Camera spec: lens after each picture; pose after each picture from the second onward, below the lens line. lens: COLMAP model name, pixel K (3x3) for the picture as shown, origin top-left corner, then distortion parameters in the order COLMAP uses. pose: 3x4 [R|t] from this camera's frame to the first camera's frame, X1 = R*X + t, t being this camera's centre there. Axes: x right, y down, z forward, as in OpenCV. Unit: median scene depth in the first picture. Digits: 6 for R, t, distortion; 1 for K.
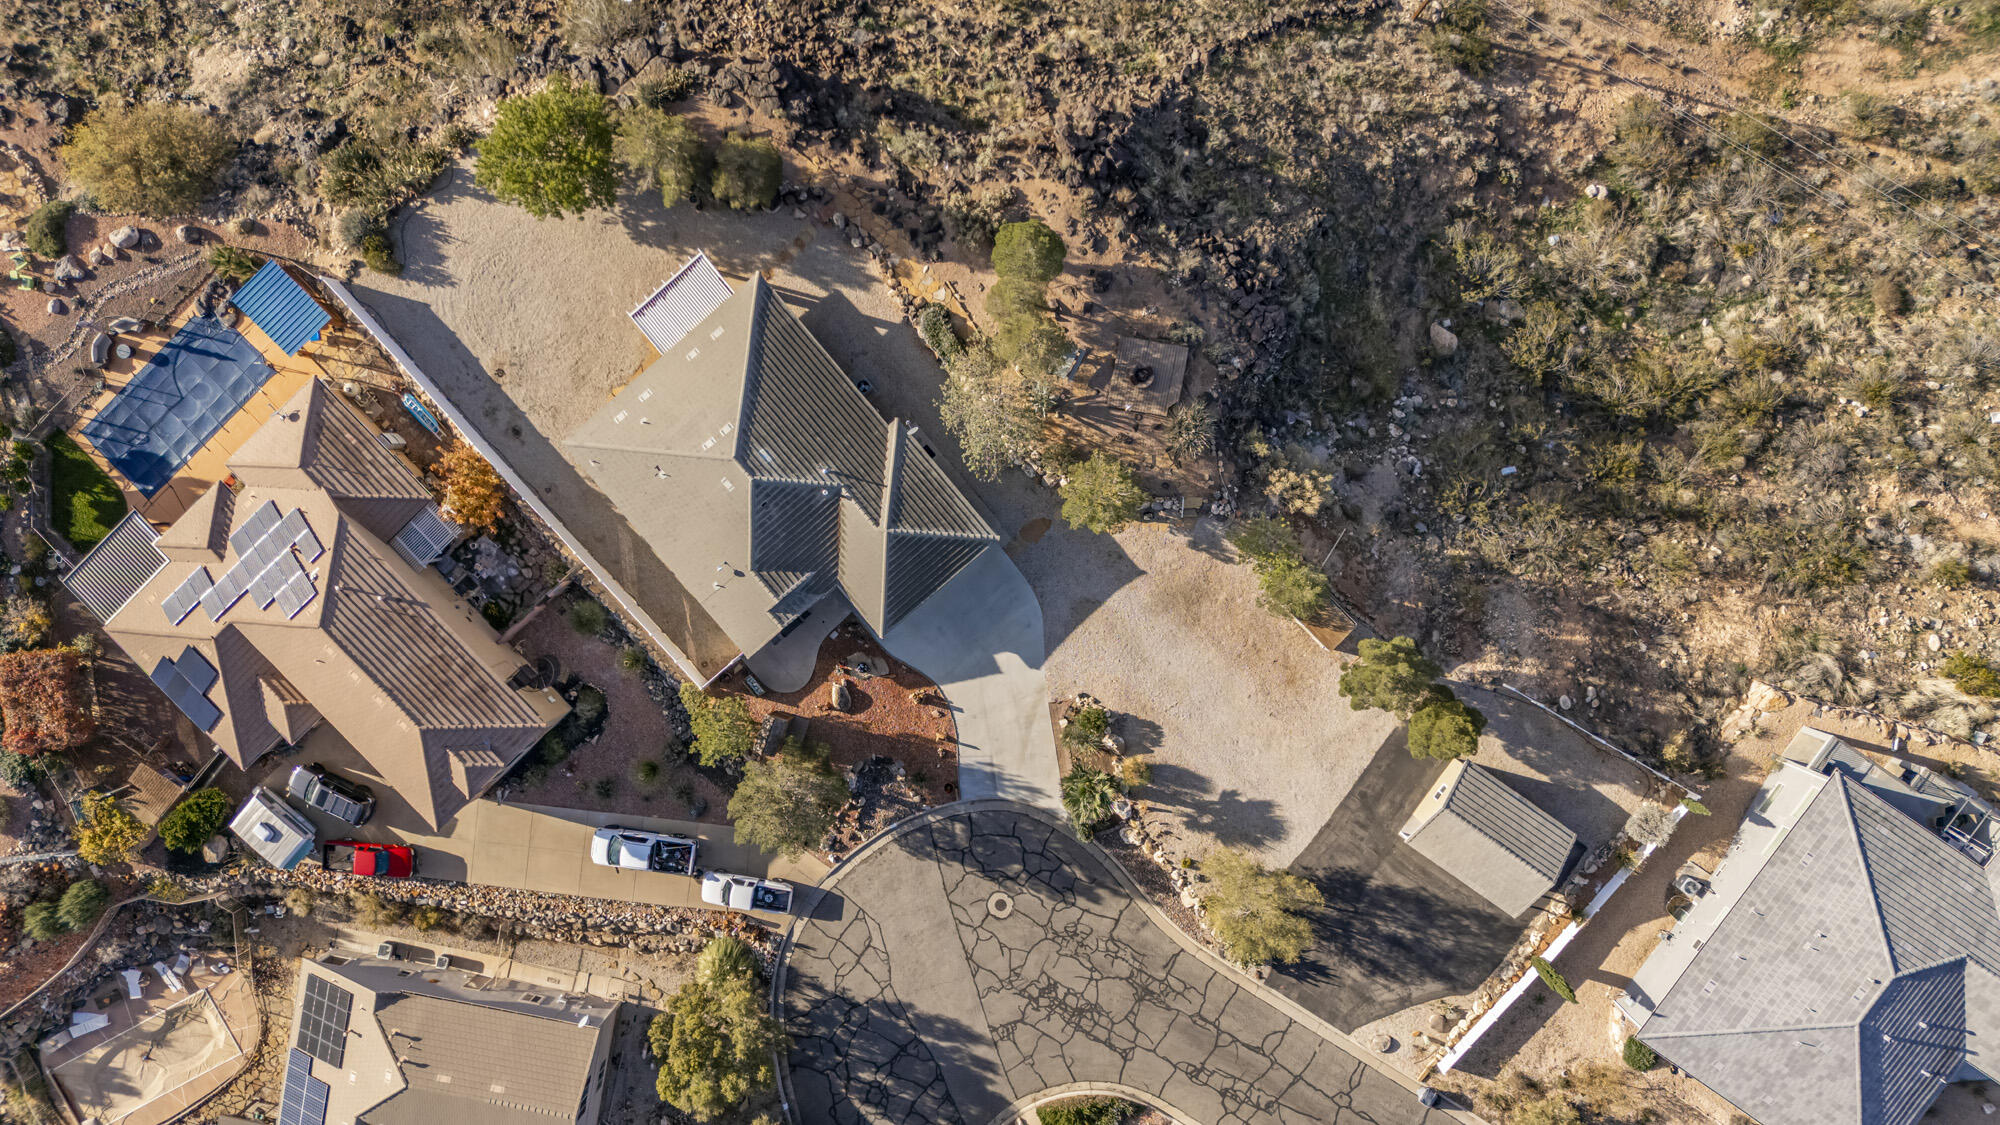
lens RADIAL K [[1453.6, 0, 1006.7], [0, 1453.6, 569.8], [0, 0, 1]] dist [0.088191, -0.103524]
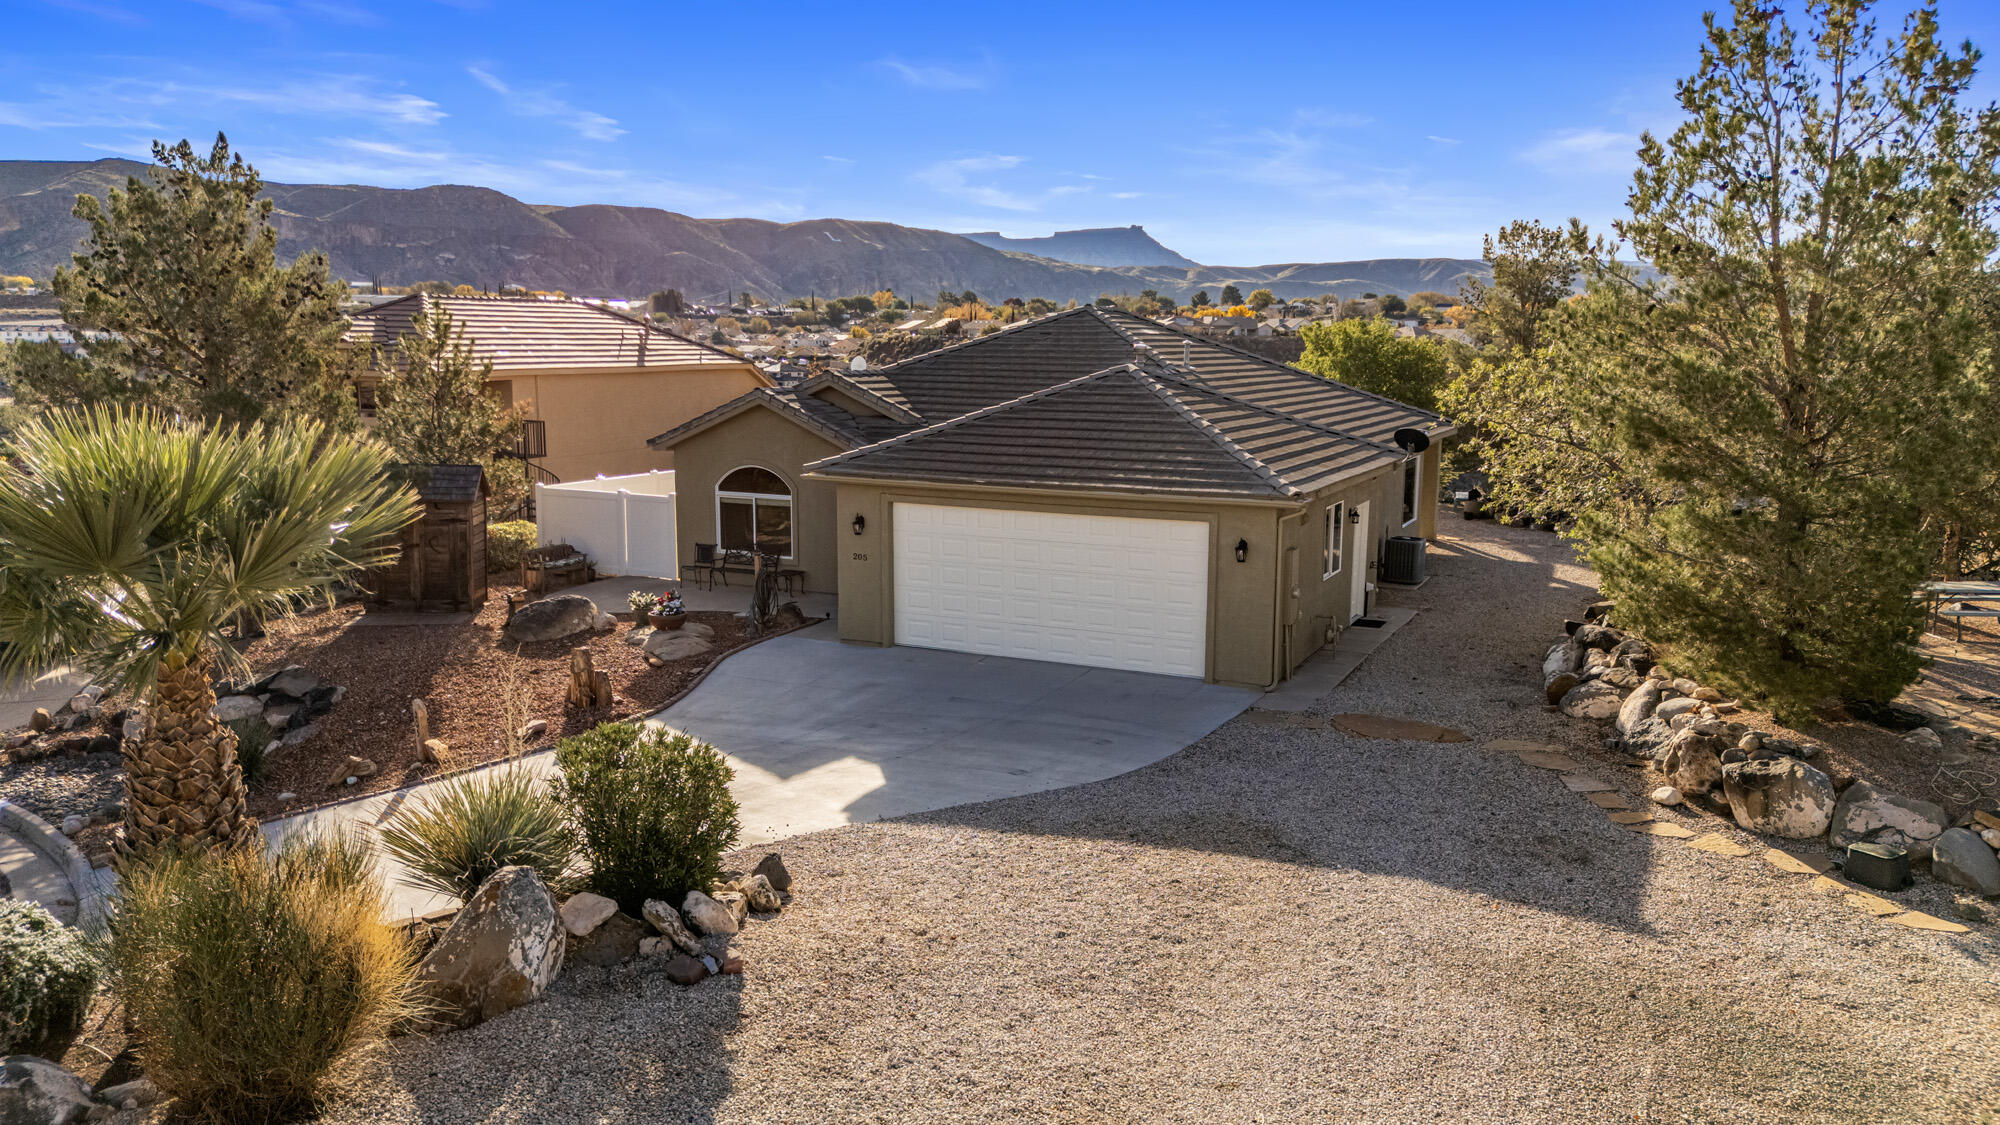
lens RADIAL K [[1455.9, 0, 1007.0], [0, 1455.9, 568.7], [0, 0, 1]] dist [0.074040, -0.077362]
pose [[0.408106, 0.183898, -0.894221, 0.204373], [-0.909991, 0.003351, -0.414614, 0.132553], [-0.073251, 0.982940, 0.168713, 0.926636]]
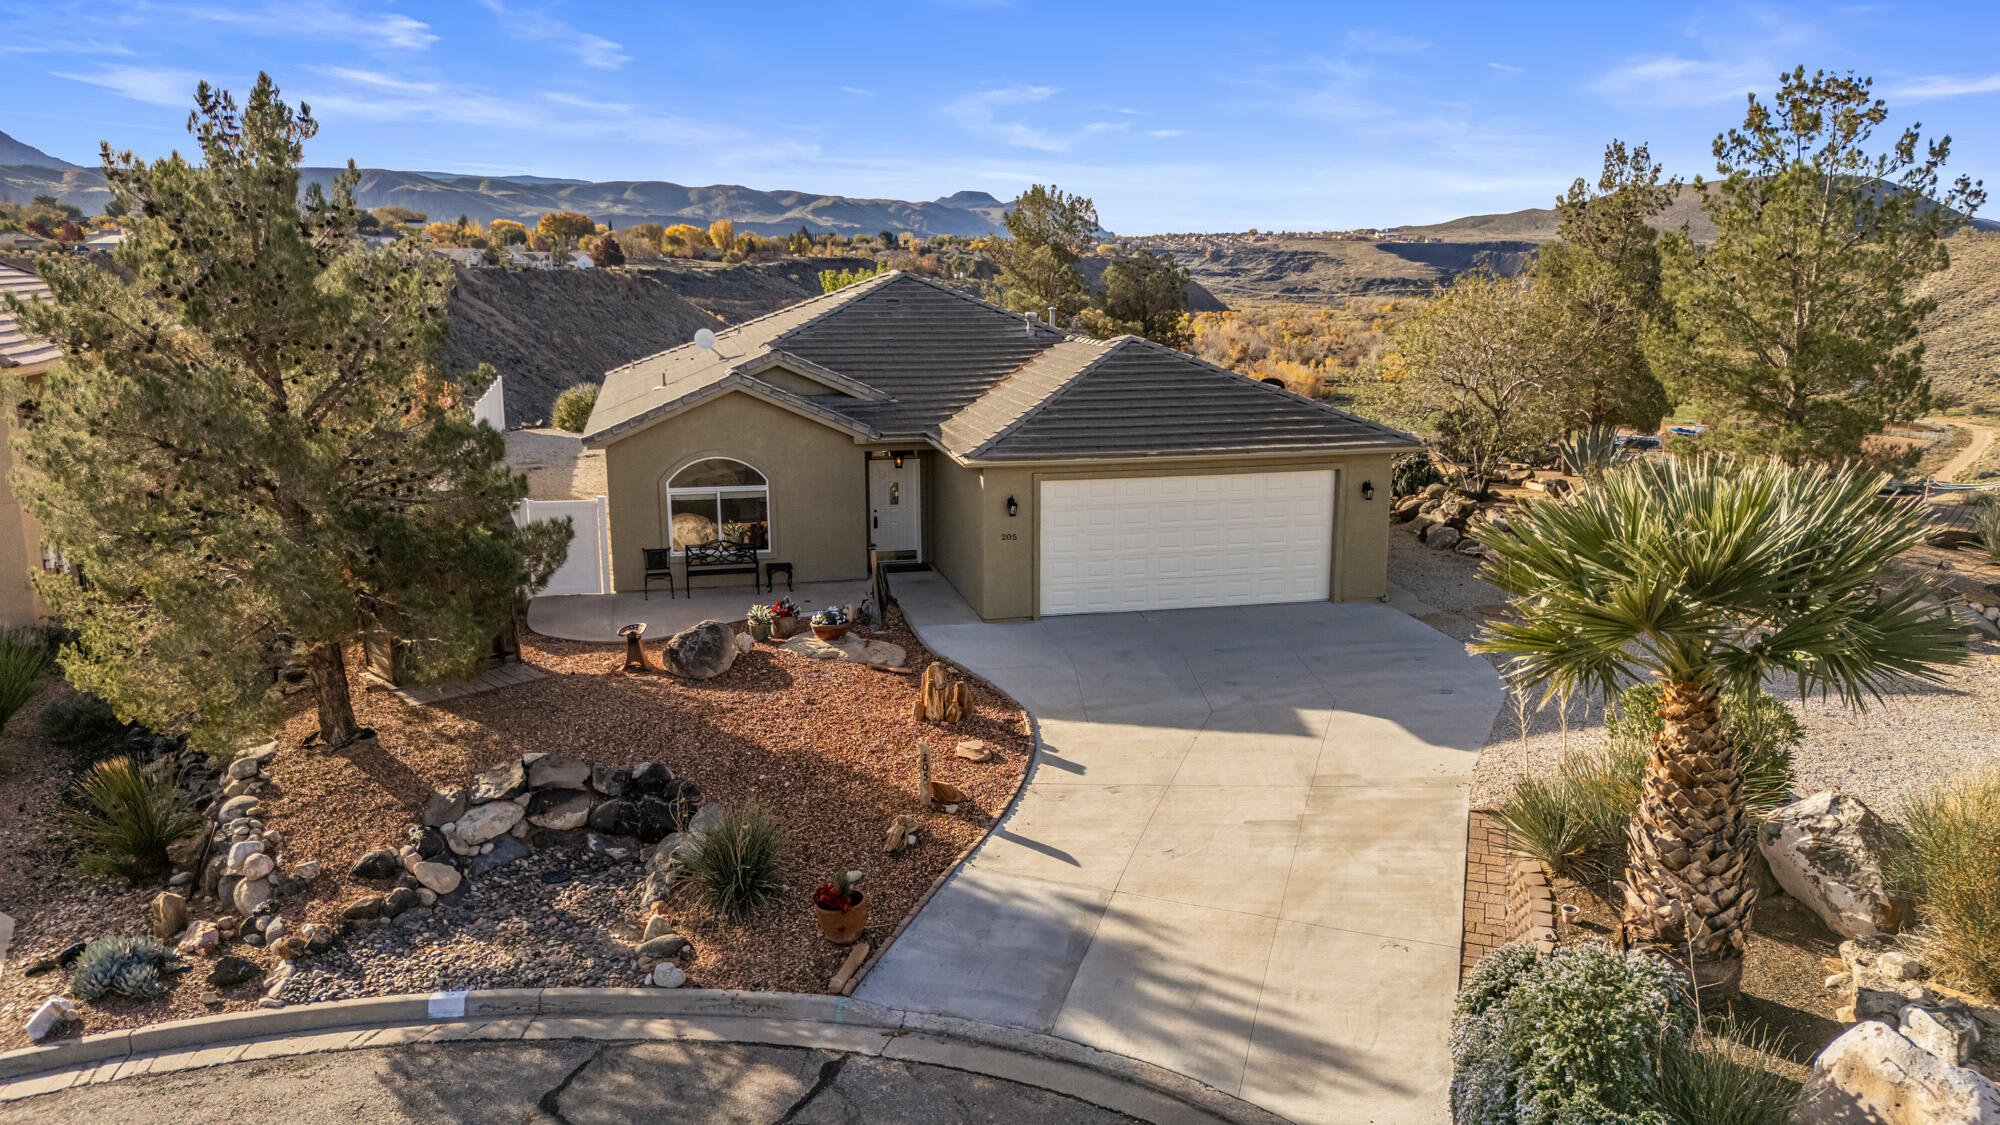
lens RADIAL K [[1455.3, 0, 1006.2], [0, 1455.3, 562.9], [0, 0, 1]] dist [0.106602, -0.134184]
pose [[0.889419, 0.130990, -0.437922, 0.058186], [-0.453131, 0.126804, -0.882379, 0.307399], [-0.060052, 0.983241, 0.172138, 0.929591]]
